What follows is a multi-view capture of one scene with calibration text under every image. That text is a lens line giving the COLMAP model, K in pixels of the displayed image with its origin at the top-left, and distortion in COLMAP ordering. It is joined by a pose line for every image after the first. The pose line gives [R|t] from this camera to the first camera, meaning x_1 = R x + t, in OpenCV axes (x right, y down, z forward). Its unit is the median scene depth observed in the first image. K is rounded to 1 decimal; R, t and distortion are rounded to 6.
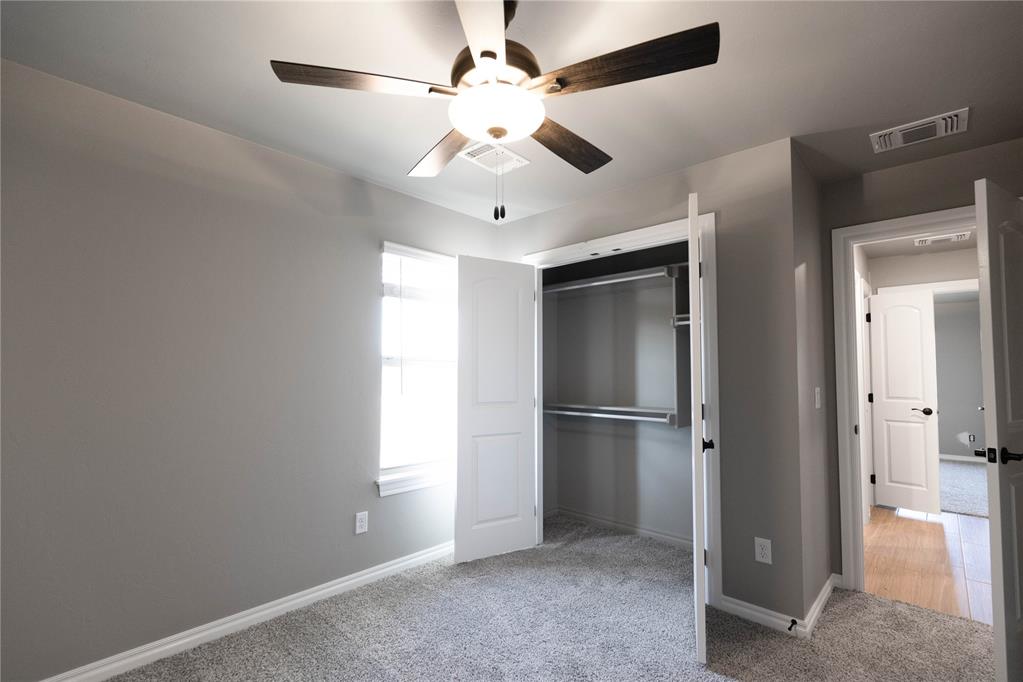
lens RADIAL K [[463.1, 0, 511.3], [0, 463.1, 350.4], [0, 0, 1]] dist [0.004133, 0.000245]
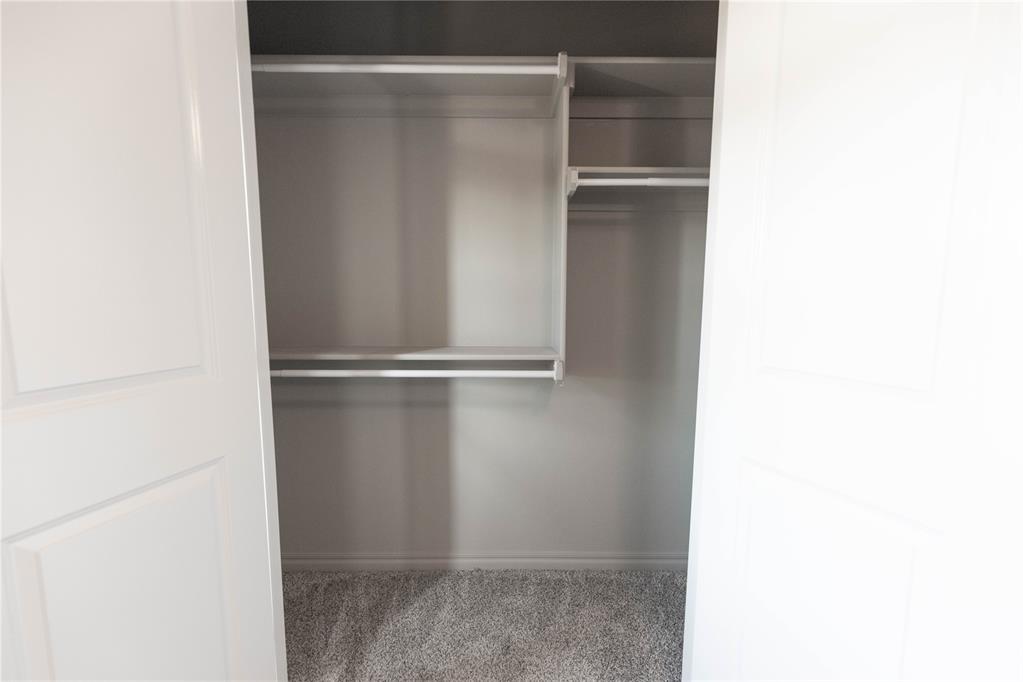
lens RADIAL K [[463.1, 0, 511.3], [0, 463.1, 350.4], [0, 0, 1]] dist [0.004133, 0.000245]
pose [[0.730121, -0.078394, 0.678806, -0.042414], [-0.036531, 0.987498, 0.153337, 0.041986], [-0.682341, -0.136752, 0.718129, 0.587312]]
